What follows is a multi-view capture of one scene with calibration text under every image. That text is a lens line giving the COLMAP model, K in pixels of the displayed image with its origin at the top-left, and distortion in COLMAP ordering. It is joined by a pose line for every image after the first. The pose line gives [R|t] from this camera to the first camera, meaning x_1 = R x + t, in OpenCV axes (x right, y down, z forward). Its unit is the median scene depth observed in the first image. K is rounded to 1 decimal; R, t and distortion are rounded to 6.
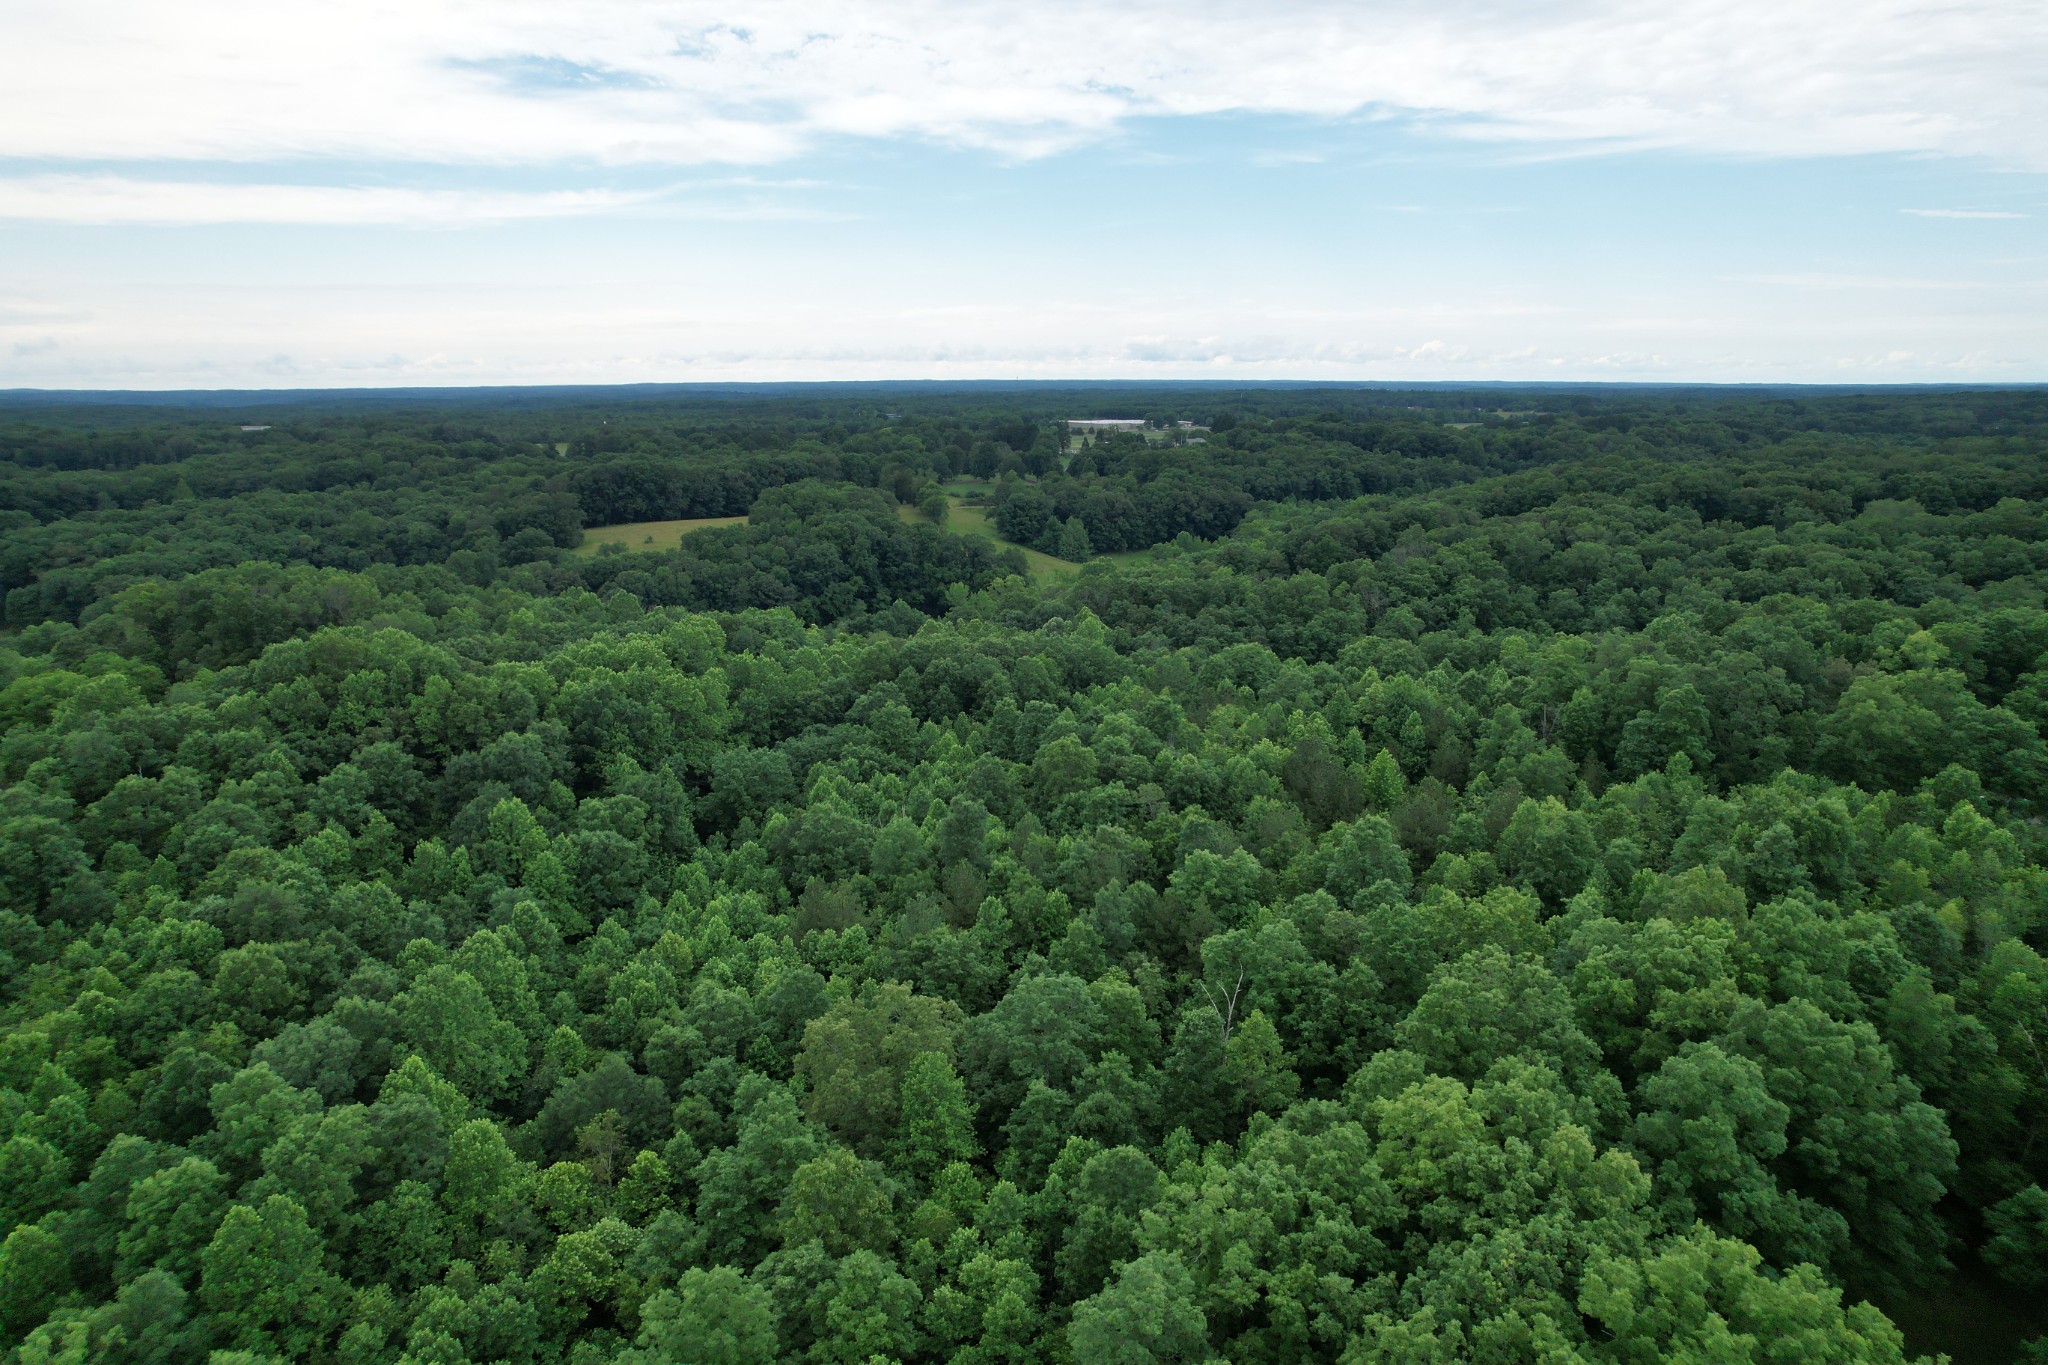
lens RADIAL K [[1307.4, 0, 1022.4], [0, 1307.4, 694.9], [0, 0, 1]] dist [-0.078321, 0.072077]
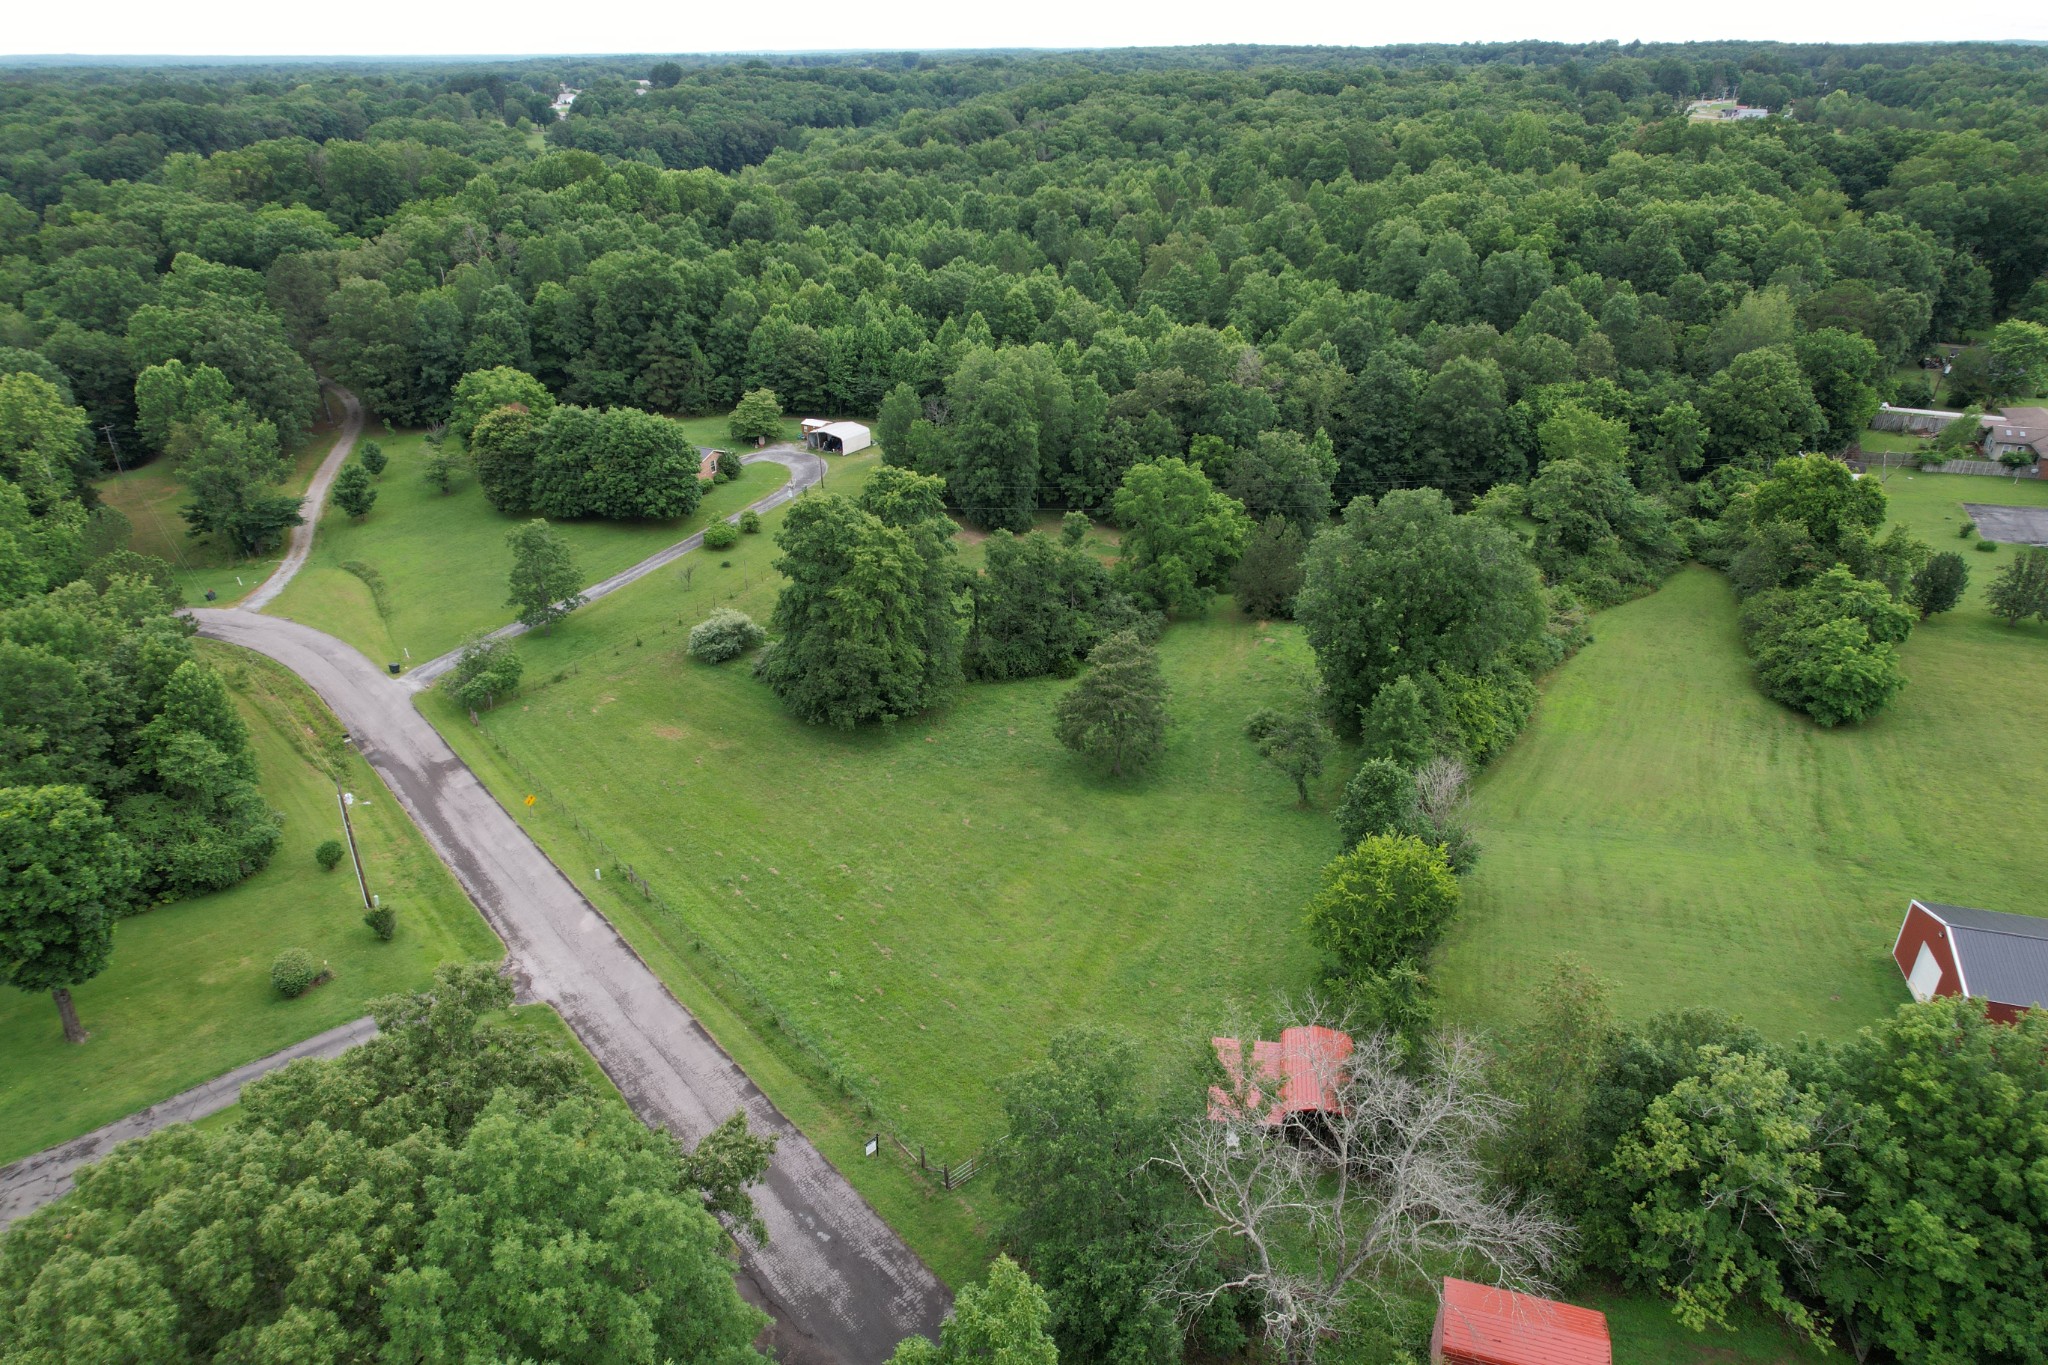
lens RADIAL K [[1305.8, 0, 1024.5], [0, 1305.8, 700.1], [0, 0, 1]] dist [-0.074002, 0.065054]
pose [[0.865319, -0.229355, 0.445667, -0.344302], [0.121553, 0.958646, 0.257339, 0.089168], [-0.486259, -0.168509, 0.857413, -0.210189]]
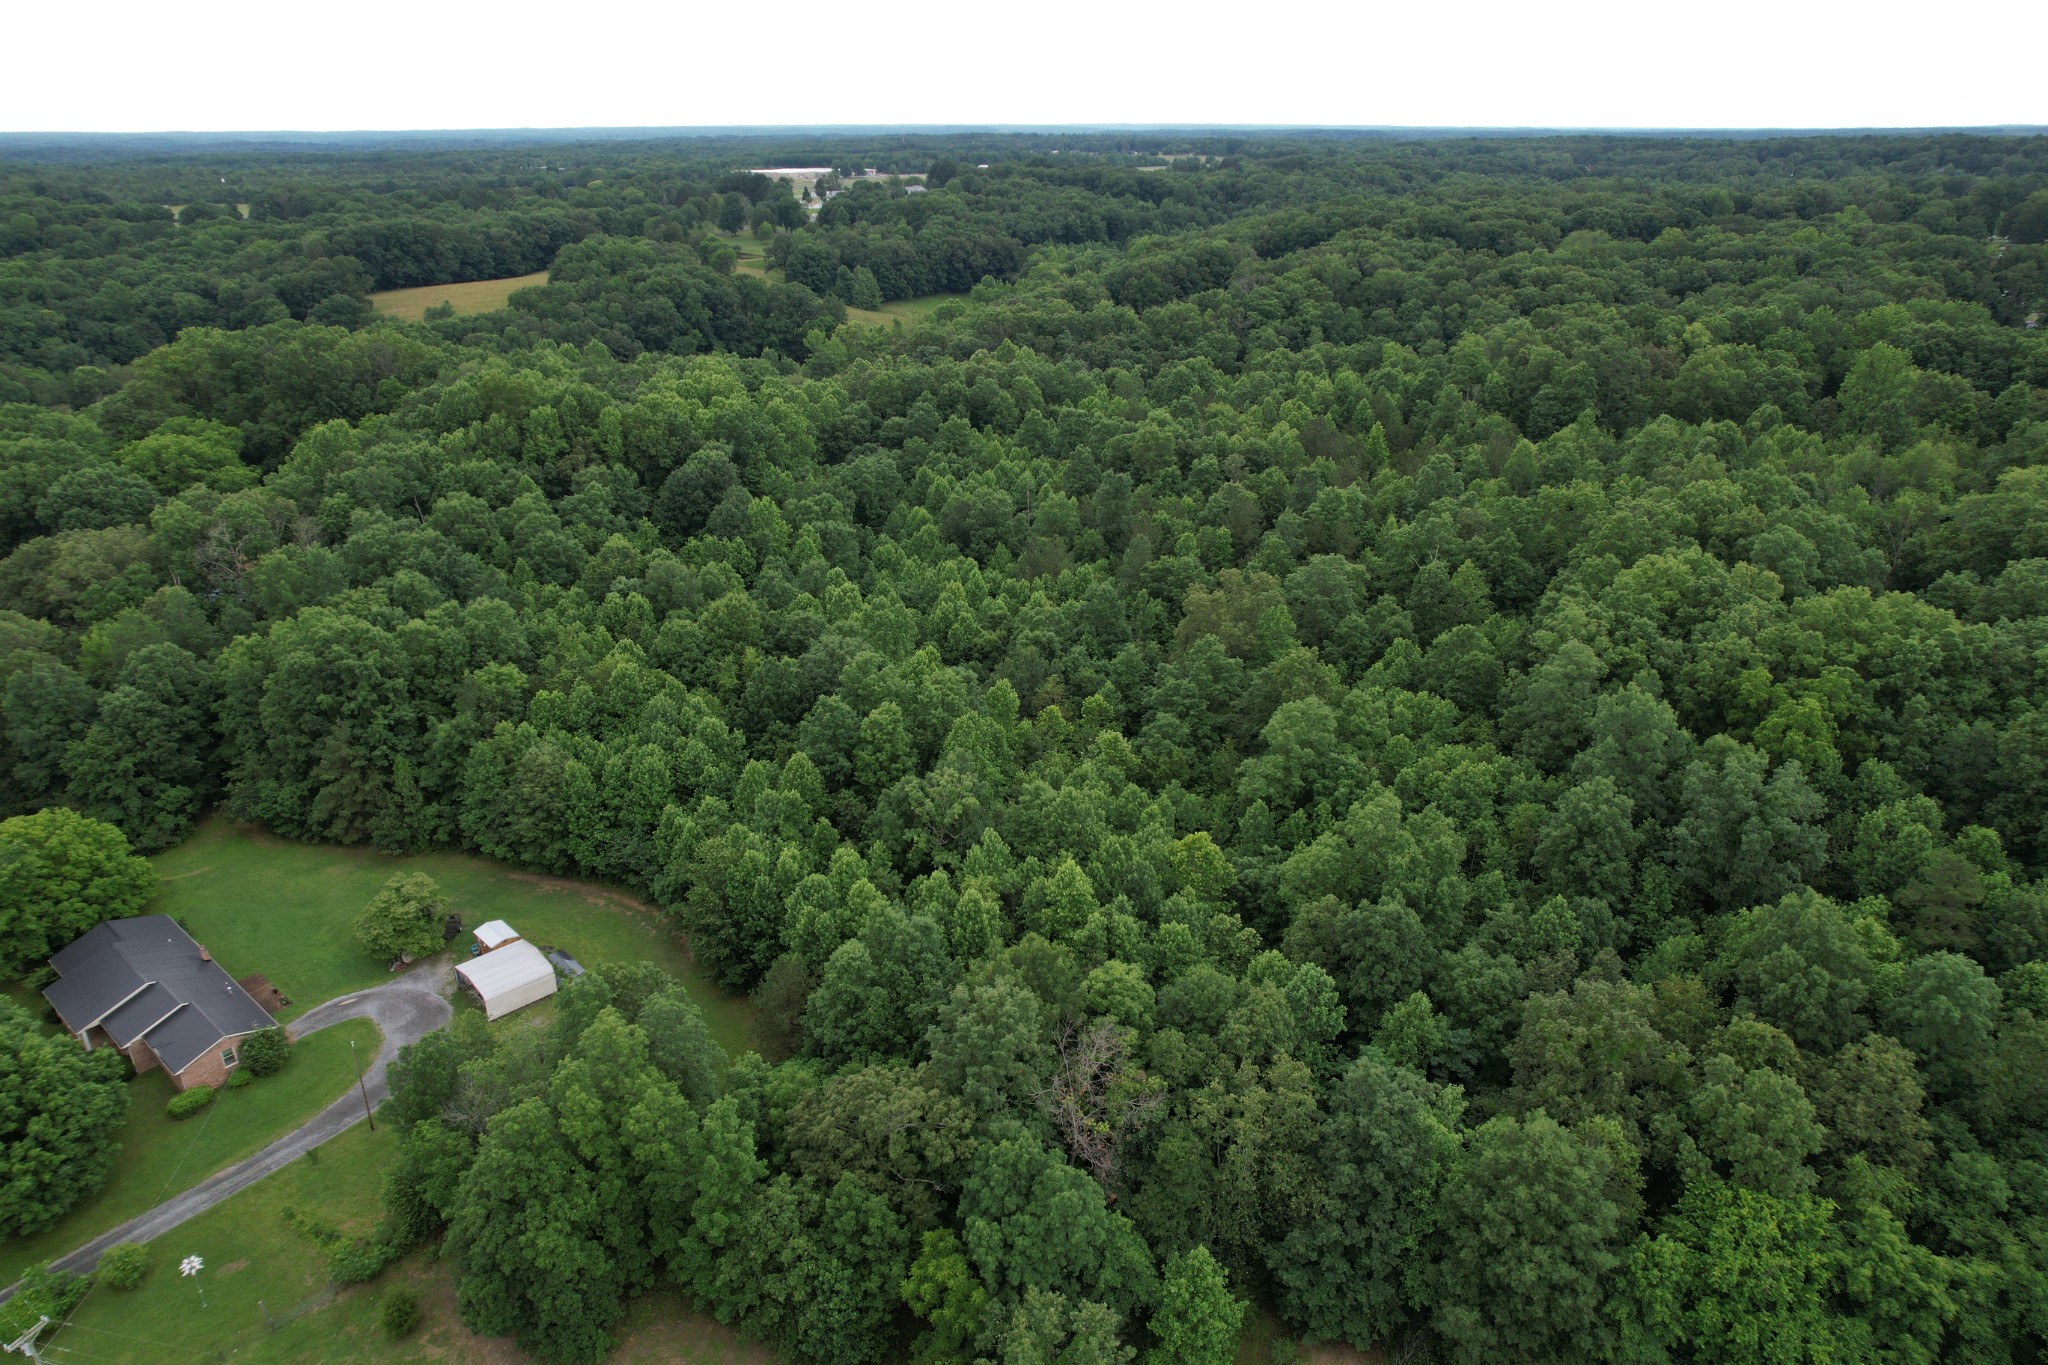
lens RADIAL K [[1311.6, 0, 1021.5], [0, 1311.6, 685.0], [0, 0, 1]] dist [-0.078263, 0.068230]
pose [[0.963033, -0.107001, 0.247220, -0.161196], [0.063220, 0.981871, 0.178697, 0.016877], [-0.261858, -0.156462, 0.952339, -0.080889]]
